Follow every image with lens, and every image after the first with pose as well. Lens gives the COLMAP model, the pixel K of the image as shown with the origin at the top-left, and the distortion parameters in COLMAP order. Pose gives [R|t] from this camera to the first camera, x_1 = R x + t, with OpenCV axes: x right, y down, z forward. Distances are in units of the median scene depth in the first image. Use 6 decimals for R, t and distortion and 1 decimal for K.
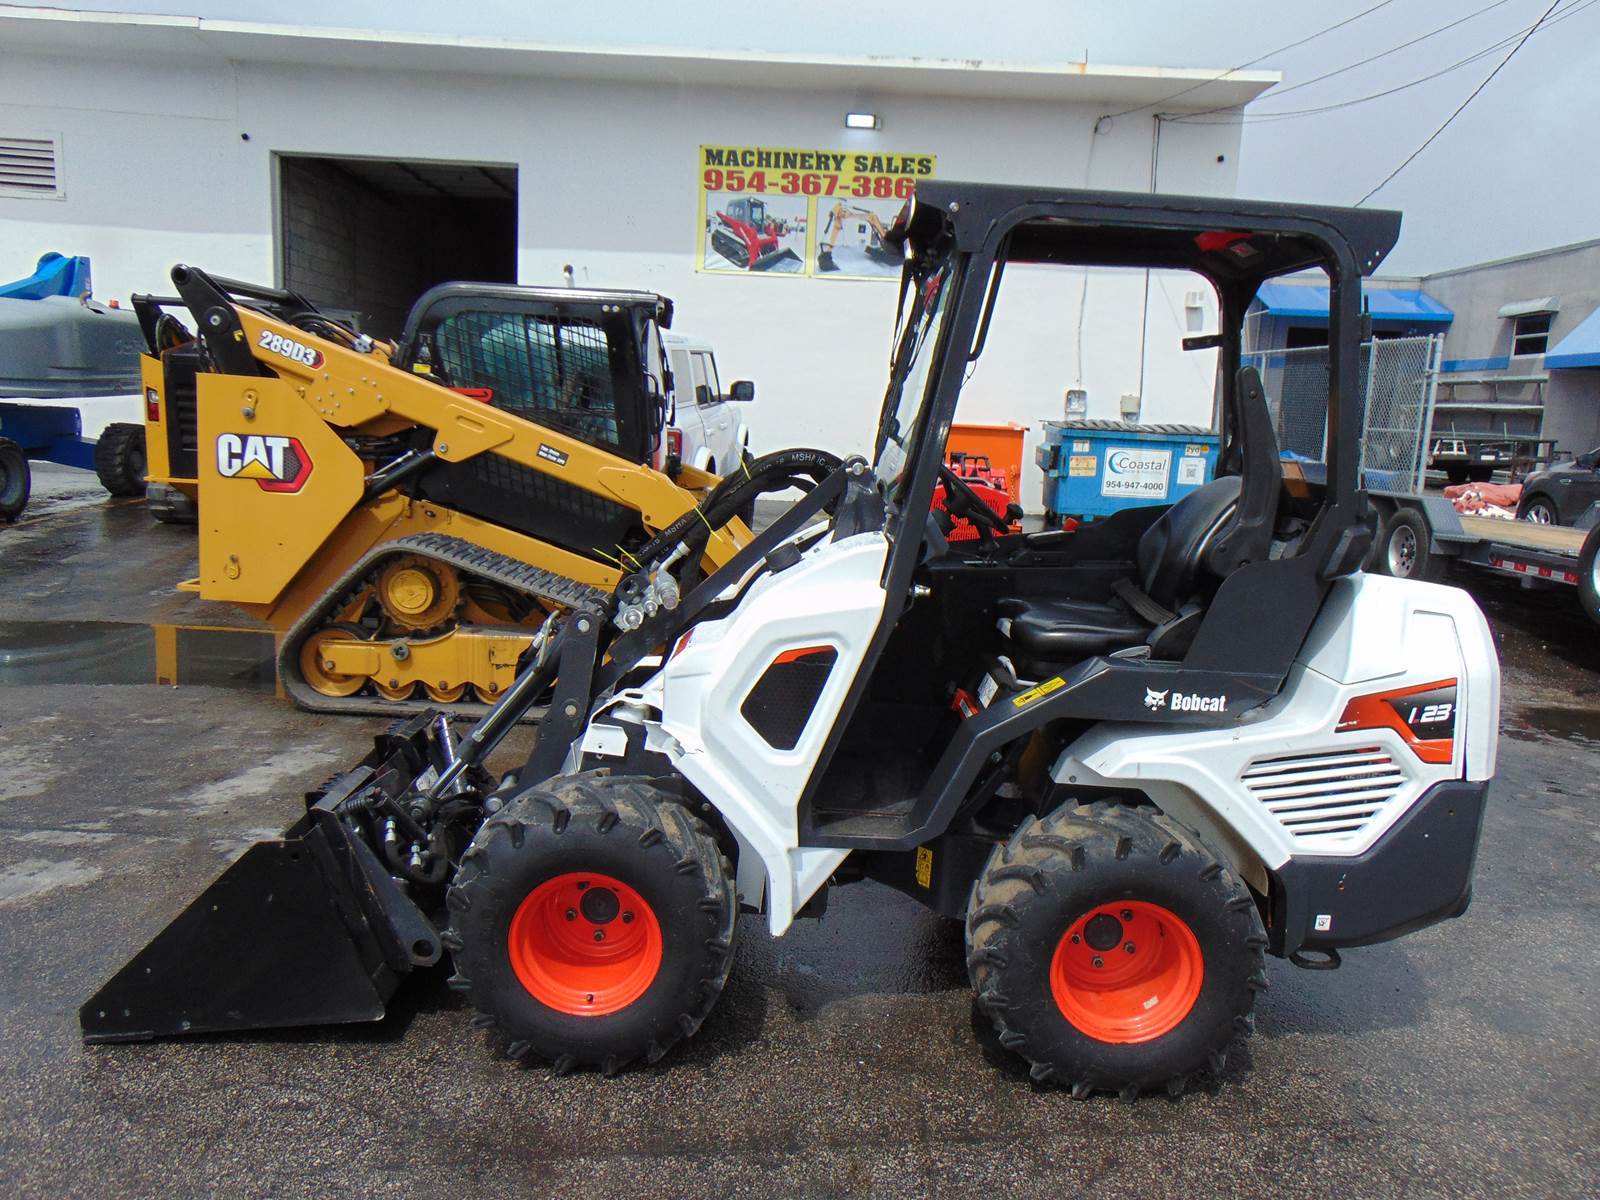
lens RADIAL K [[1185.7, 0, 808.9], [0, 1185.7, 596.6], [0, 0, 1]] dist [-0.003221, 0.029720]
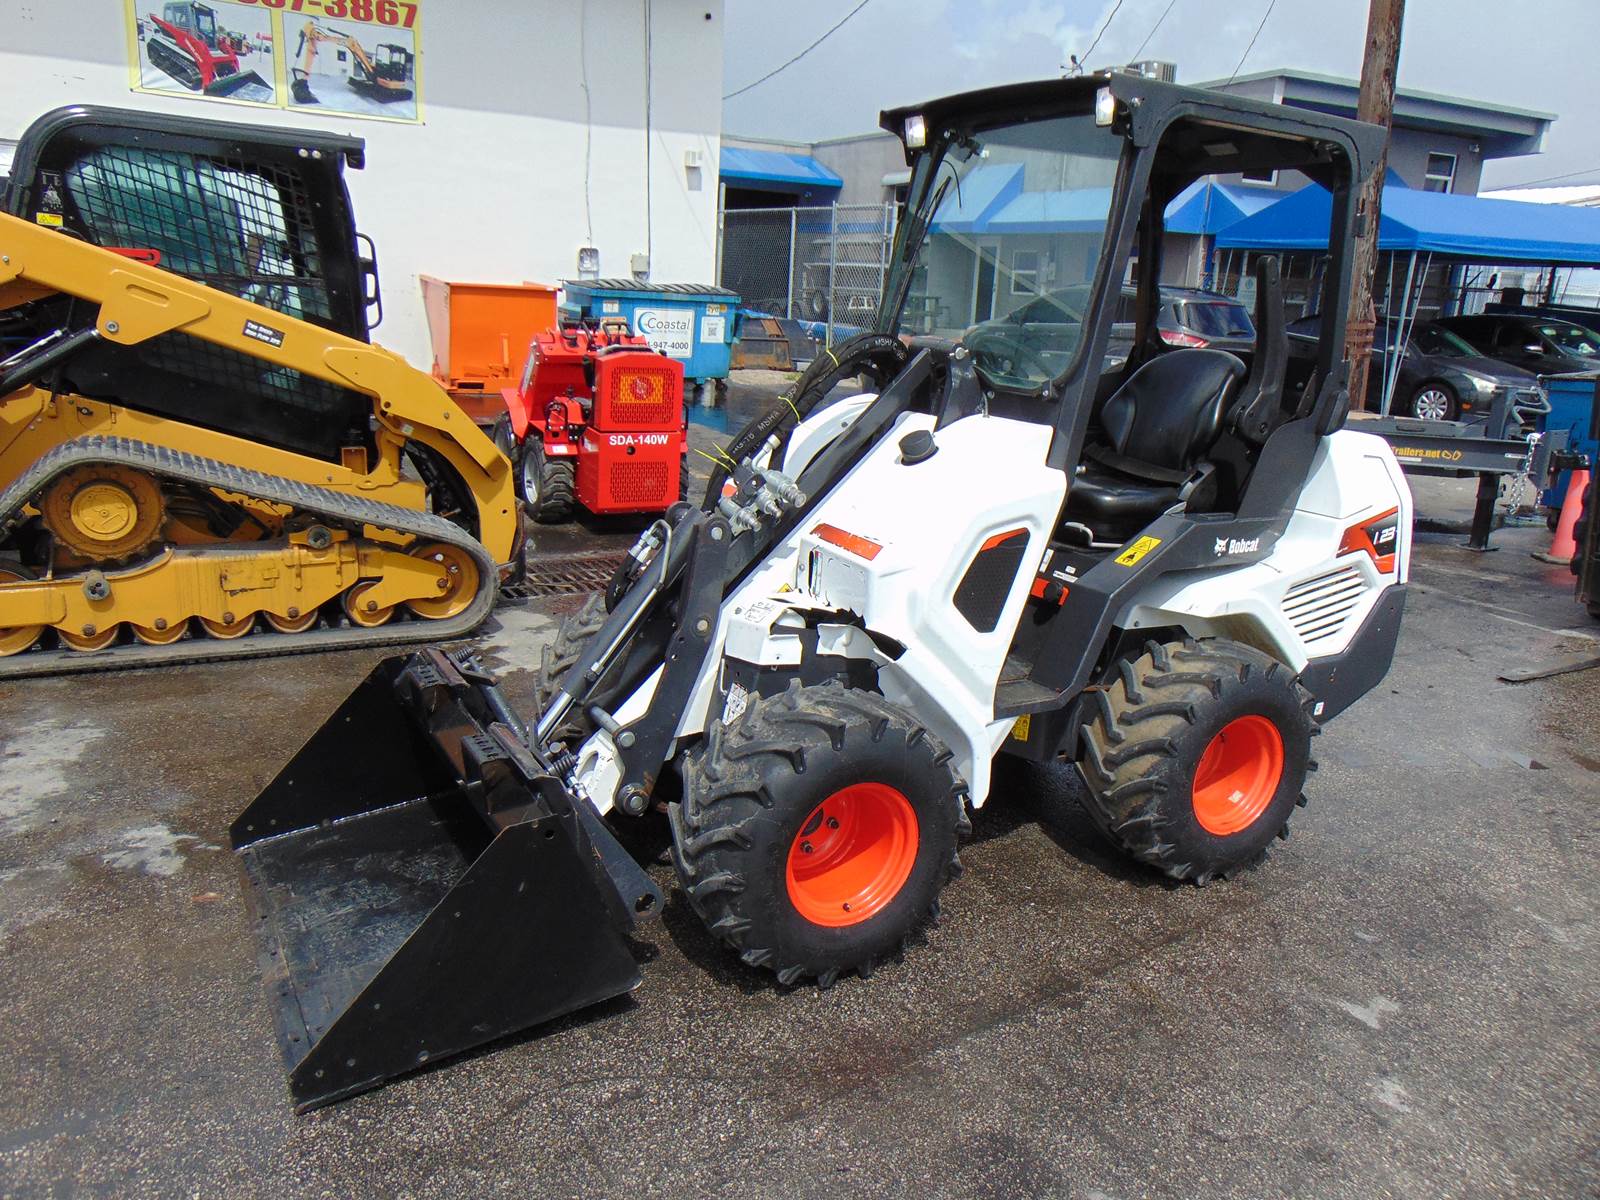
lens RADIAL K [[1185.7, 0, 809.7], [0, 1185.7, 591.2], [0, 0, 1]] dist [-0.003221, 0.029720]
pose [[0.875278, -0.120840, 0.468281, -0.298420], [0.066678, 0.989187, 0.130629, -0.024382], [-0.479002, -0.083113, 0.873870, 0.080197]]
